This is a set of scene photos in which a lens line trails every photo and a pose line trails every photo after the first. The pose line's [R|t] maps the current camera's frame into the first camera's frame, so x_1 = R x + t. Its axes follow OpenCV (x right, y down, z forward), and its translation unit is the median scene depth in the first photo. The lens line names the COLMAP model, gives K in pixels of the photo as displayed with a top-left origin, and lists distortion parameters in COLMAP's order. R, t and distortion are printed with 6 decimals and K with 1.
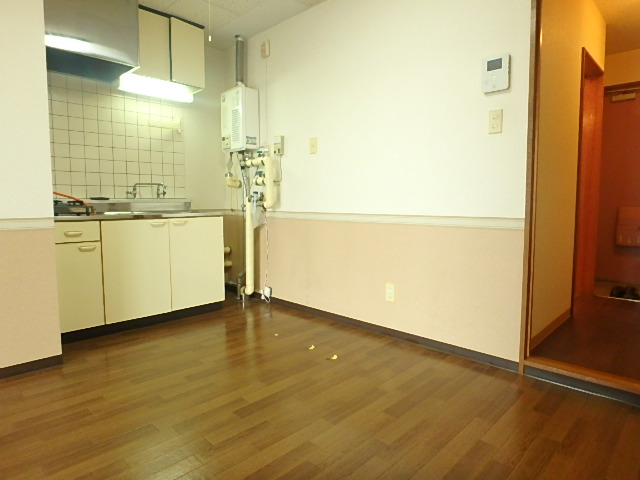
lens RADIAL K [[396.1, 0, 322.8], [0, 396.1, 234.5], [0, 0, 1]] dist [-0.009682, 0.006722]
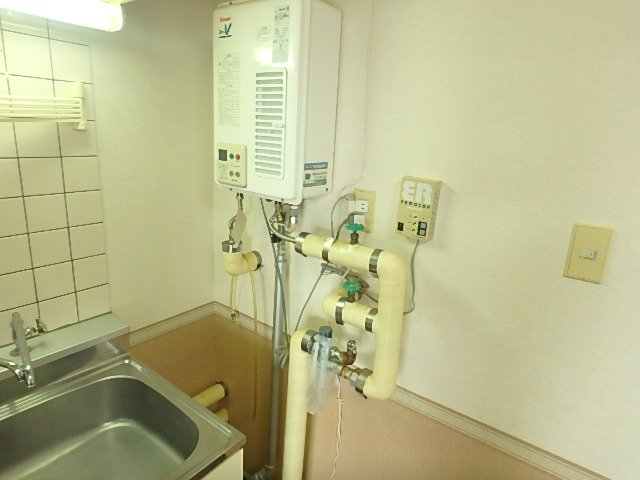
lens RADIAL K [[396.1, 0, 320.0], [0, 396.1, 236.7], [0, 0, 1]] dist [-0.009682, 0.006722]
pose [[0.989565, 0.014891, 0.143316, -0.220632], [-0.041620, 0.981788, 0.185367, -0.243967], [-0.137945, -0.189398, 0.972162, 0.658771]]
